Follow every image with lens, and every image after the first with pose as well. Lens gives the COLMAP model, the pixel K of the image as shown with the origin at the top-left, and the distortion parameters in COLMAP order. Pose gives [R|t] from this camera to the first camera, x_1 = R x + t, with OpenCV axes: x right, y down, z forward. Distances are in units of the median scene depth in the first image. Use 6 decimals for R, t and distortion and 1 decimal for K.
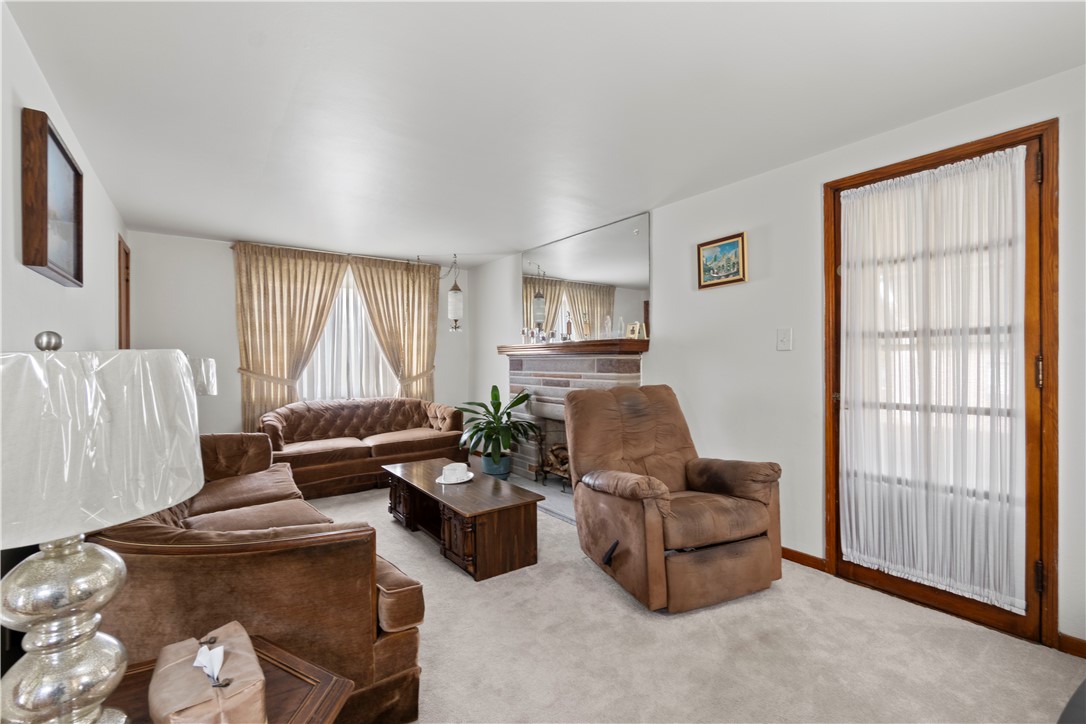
lens RADIAL K [[481.5, 0, 545.2], [0, 481.5, 357.9], [0, 0, 1]] dist [-0.002890, -0.000012]
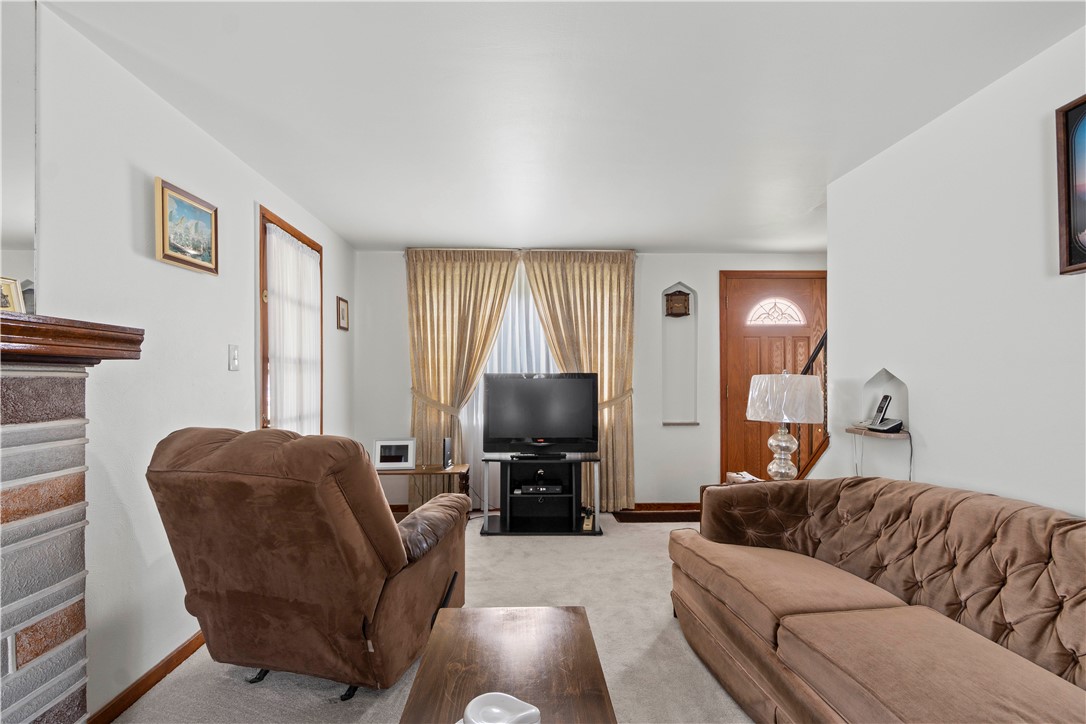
lens RADIAL K [[508.9, 0, 517.4], [0, 508.9, 373.1], [0, 0, 1]] dist [-0.001668, 0.000410]
pose [[-0.802276, 0.011548, 0.596842, -0.374471], [0.001506, 0.999849, -0.017321, 0.005803], [-0.596952, -0.012998, -0.802172, 1.200043]]
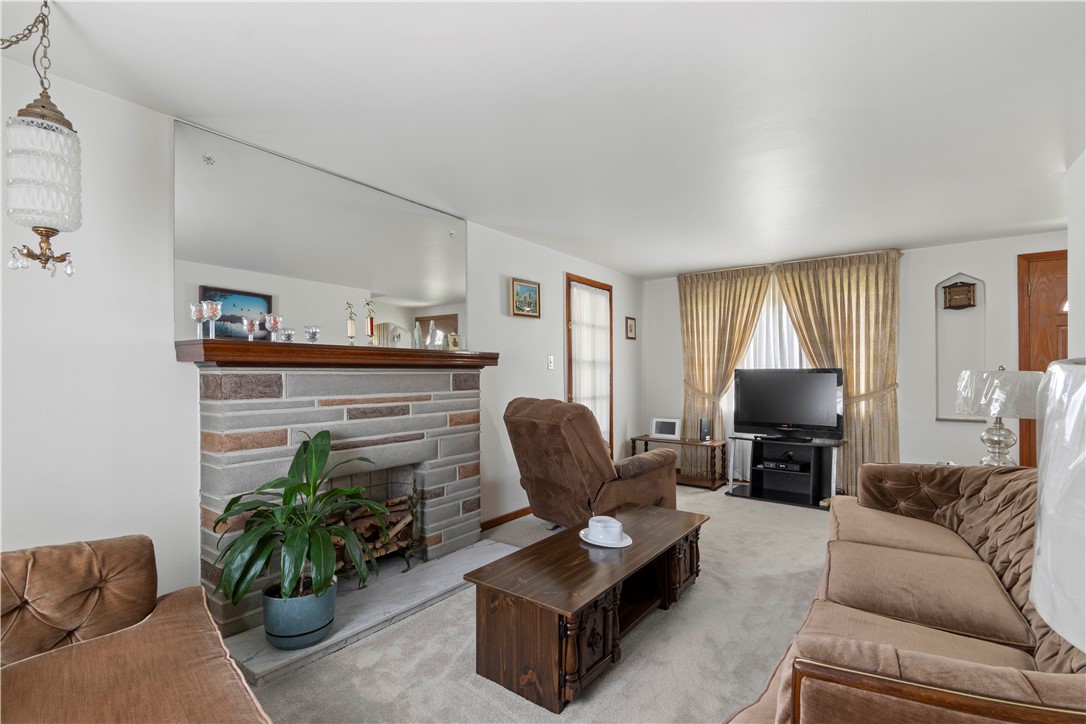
lens RADIAL K [[481.5, 0, 545.2], [0, 481.5, 357.9], [0, 0, 1]] dist [-0.002890, -0.000012]
pose [[-0.285347, 0.033511, 0.957838, -0.824588], [-0.002413, 0.999360, -0.035683, 0.004575], [-0.958421, -0.012494, -0.285084, 1.229466]]
